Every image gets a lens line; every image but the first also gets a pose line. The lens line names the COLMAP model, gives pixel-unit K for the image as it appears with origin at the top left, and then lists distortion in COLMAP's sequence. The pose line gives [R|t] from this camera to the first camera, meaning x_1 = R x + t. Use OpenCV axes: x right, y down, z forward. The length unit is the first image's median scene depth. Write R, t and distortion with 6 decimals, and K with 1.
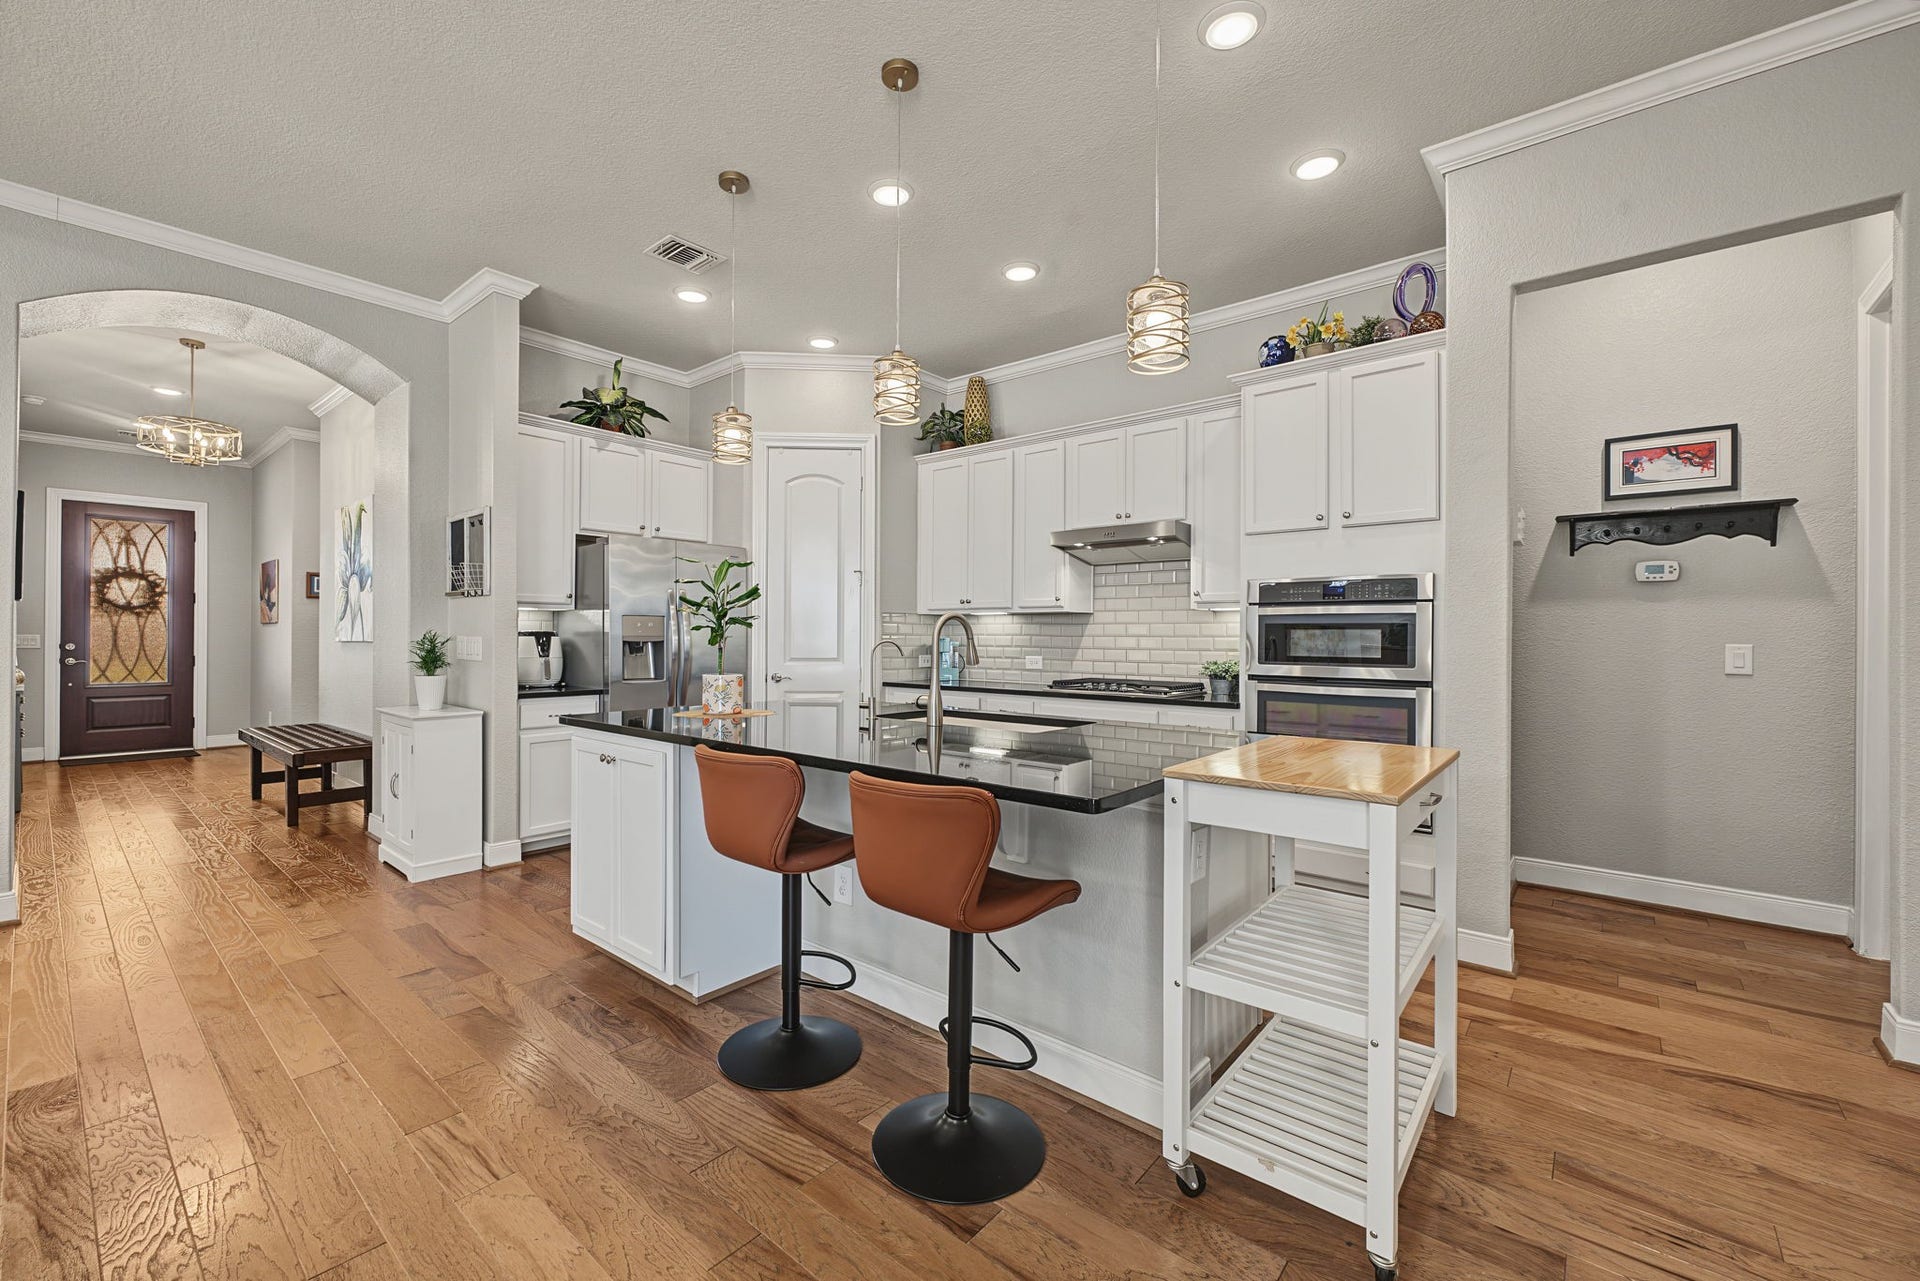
lens RADIAL K [[776.9, 0, 955.5], [0, 776.9, 638.4], [0, 0, 1]] dist [0.000070, -0.000173]
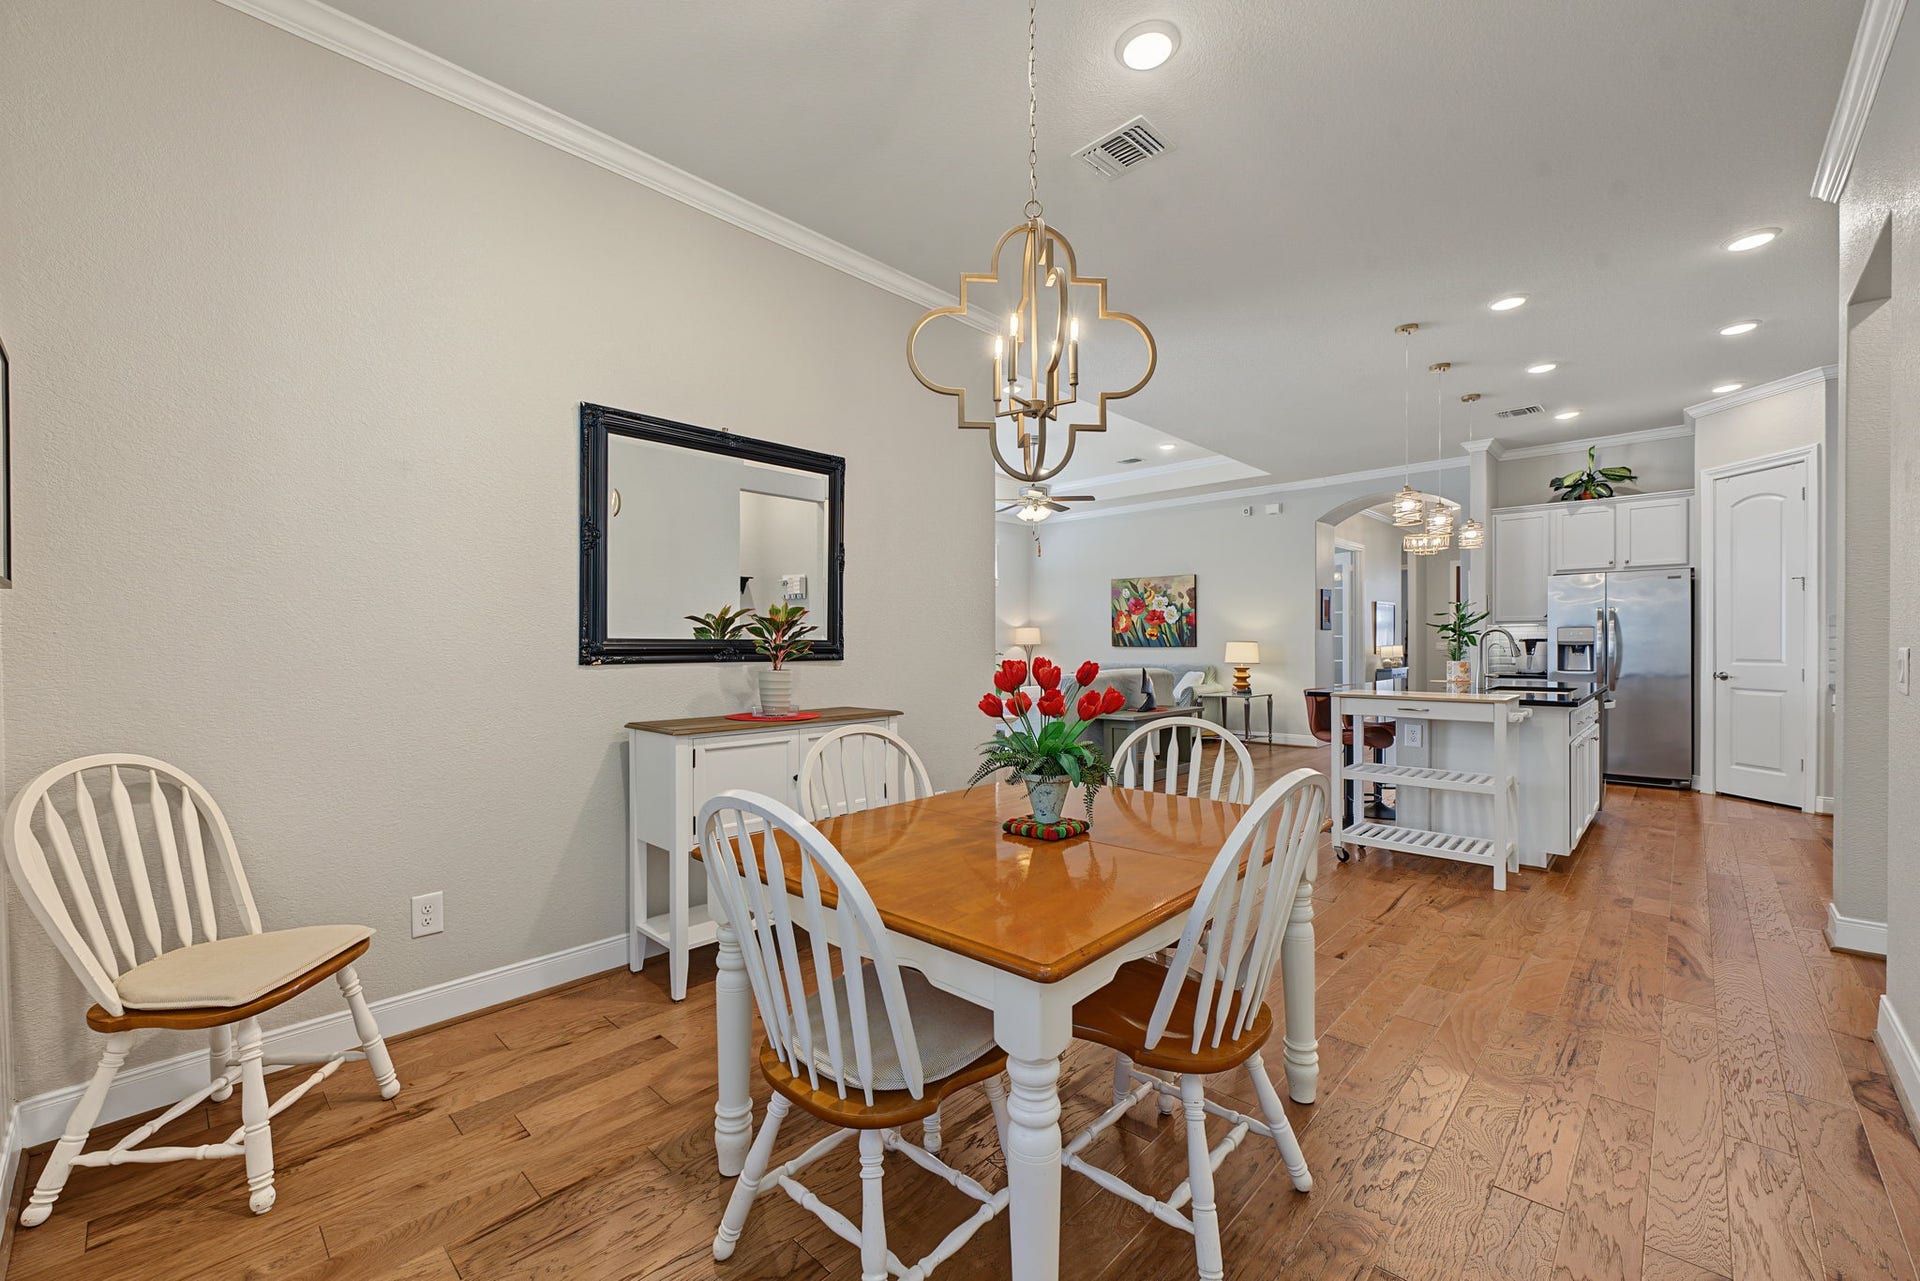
lens RADIAL K [[776.9, 0, 957.0], [0, 776.9, 646.5], [0, 0, 1]] dist [0.000070, -0.000173]
pose [[-0.042320, 0.002666, -0.999101, 1.082748], [0.007893, 0.999966, 0.002334, -0.004937], [0.999073, -0.007787, -0.042339, -0.108912]]
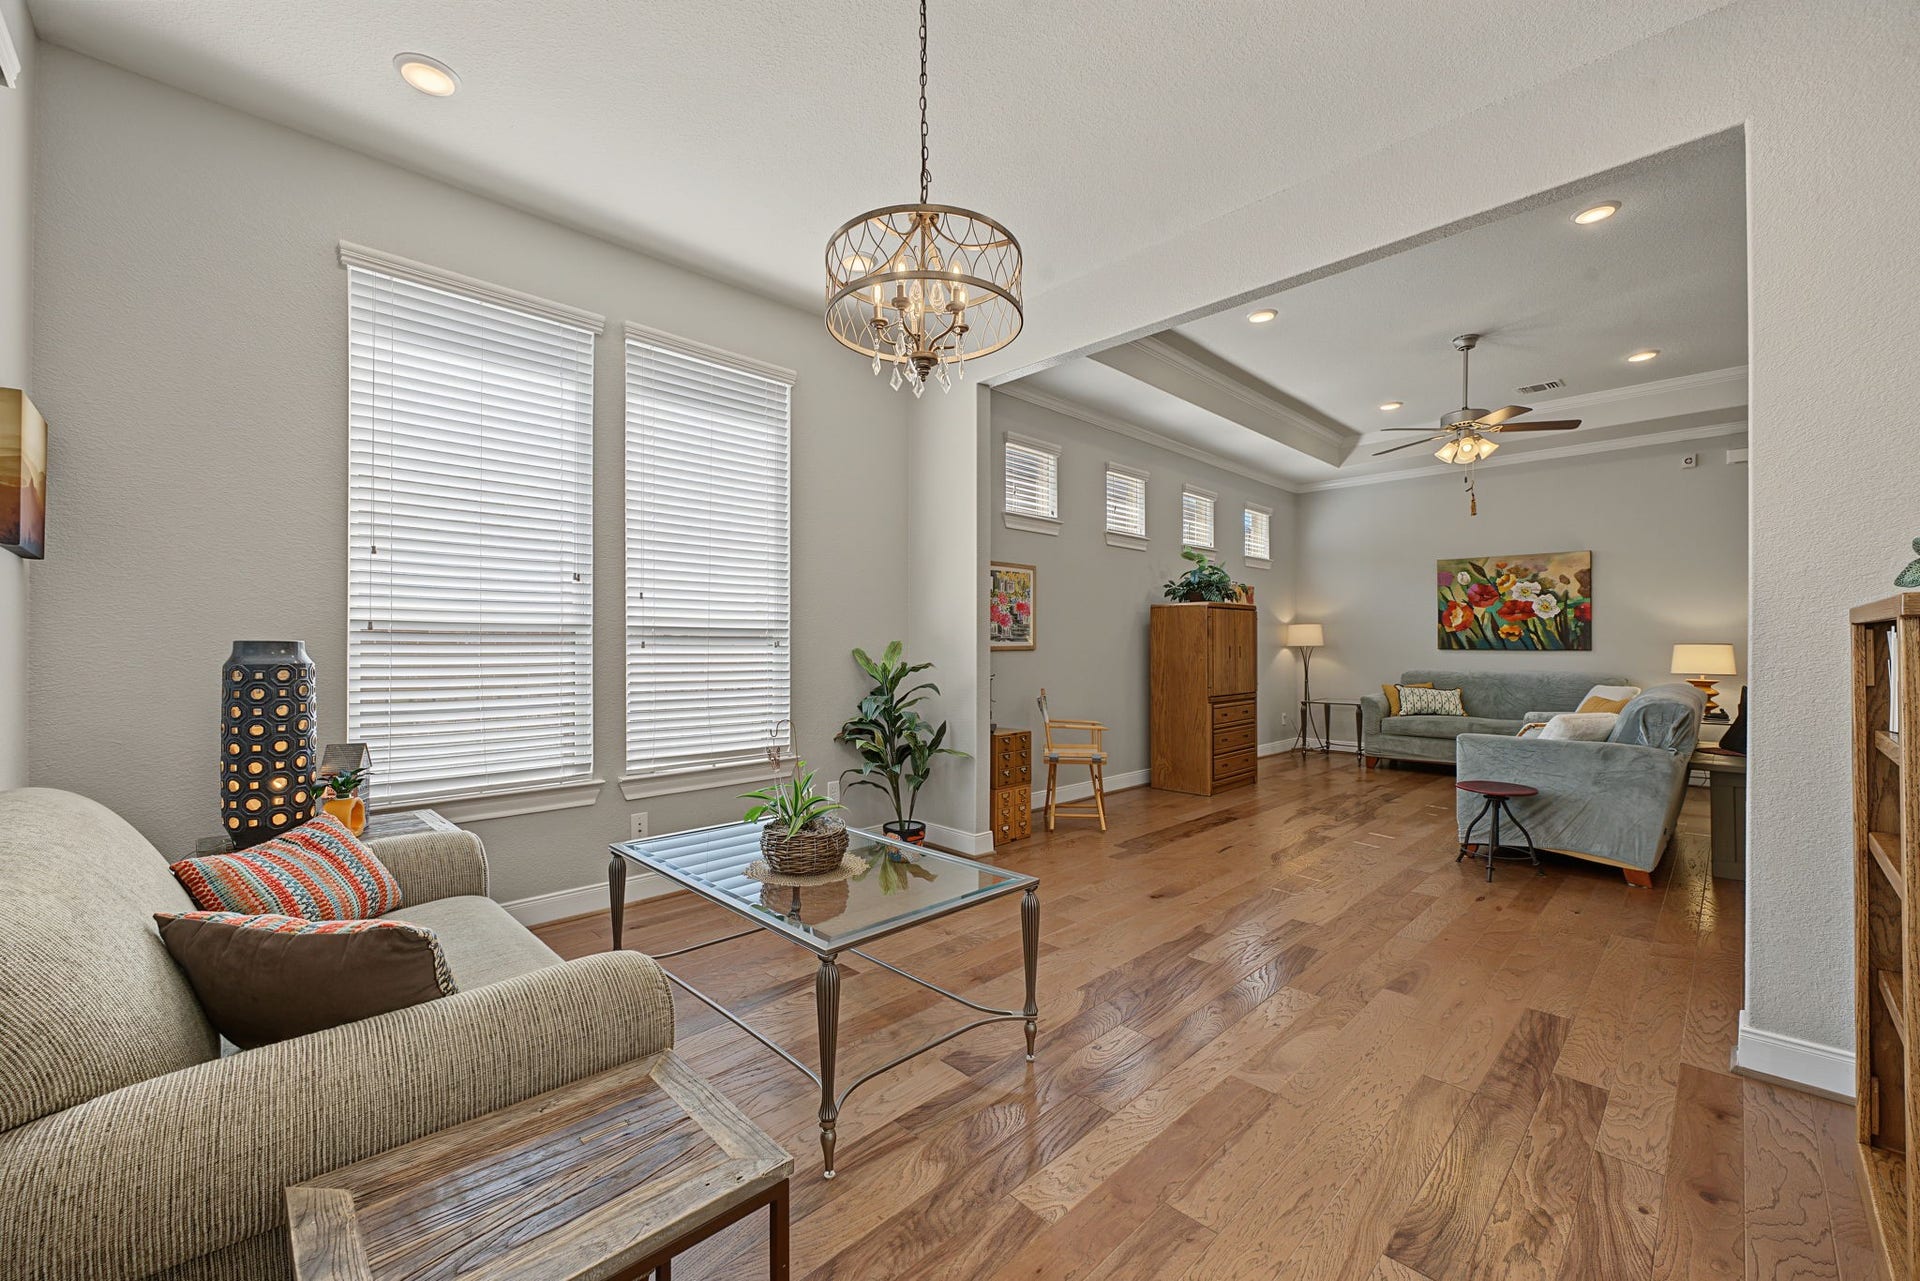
lens RADIAL K [[776.9, 0, 964.1], [0, 776.9, 641.8], [0, 0, 1]] dist [0.000070, -0.000173]
pose [[-0.088166, -0.005399, -0.996091, 1.025325], [0.000146, 0.999985, -0.005433, -0.004742], [0.996106, -0.000624, -0.088164, -0.170224]]
